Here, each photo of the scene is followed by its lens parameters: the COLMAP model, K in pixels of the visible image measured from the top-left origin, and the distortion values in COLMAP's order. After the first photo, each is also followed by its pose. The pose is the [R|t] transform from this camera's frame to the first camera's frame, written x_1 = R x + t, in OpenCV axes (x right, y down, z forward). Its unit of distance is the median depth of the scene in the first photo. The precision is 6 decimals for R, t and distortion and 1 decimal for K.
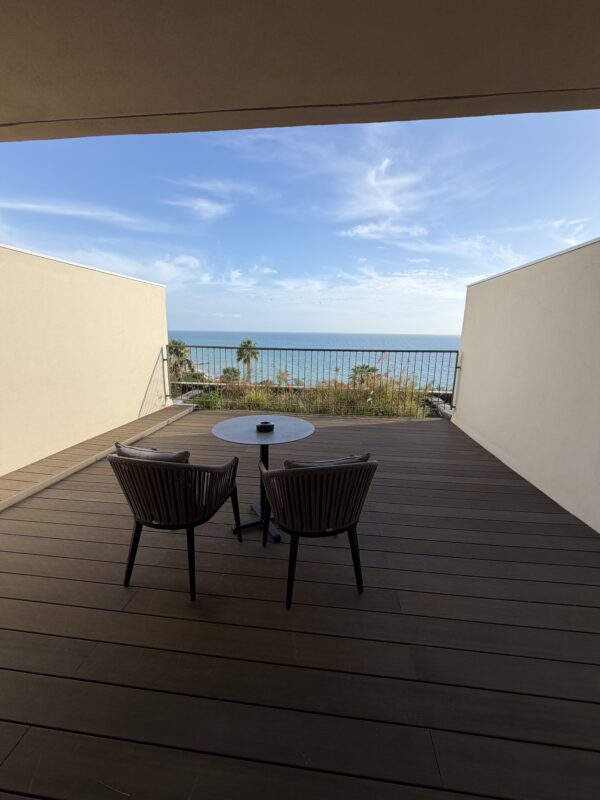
lens RADIAL K [[317.4, 0, 301.7], [0, 317.4, 396.6], [0, 0, 1]] dist [-0.000520, -0.000021]
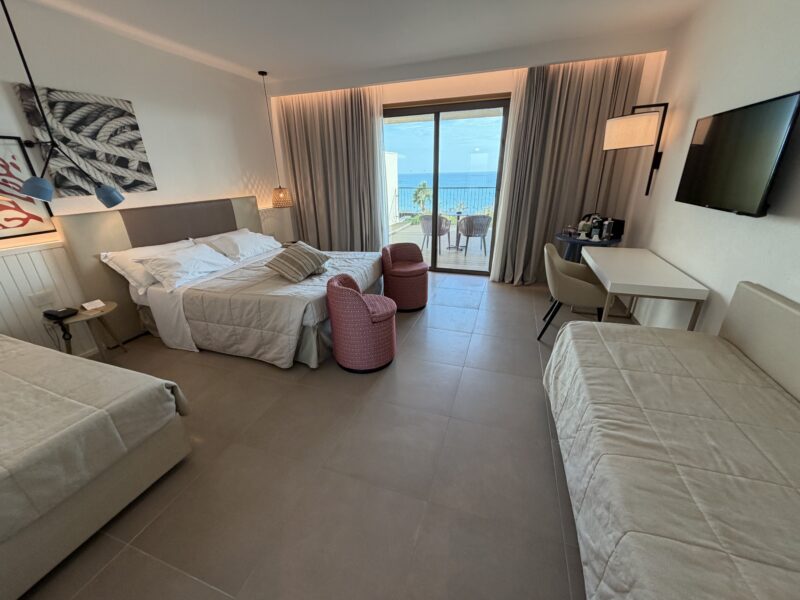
lens RADIAL K [[317.4, 0, 400.0], [0, 317.4, 300.0], [0, 0, 1]] dist [-0.000520, -0.000021]
pose [[0.976870, 0.045863, -0.208860, 0.004030], [-0.008013, 0.983894, 0.178575, 0.152991], [0.213686, -0.172771, 0.961503, -0.911884]]
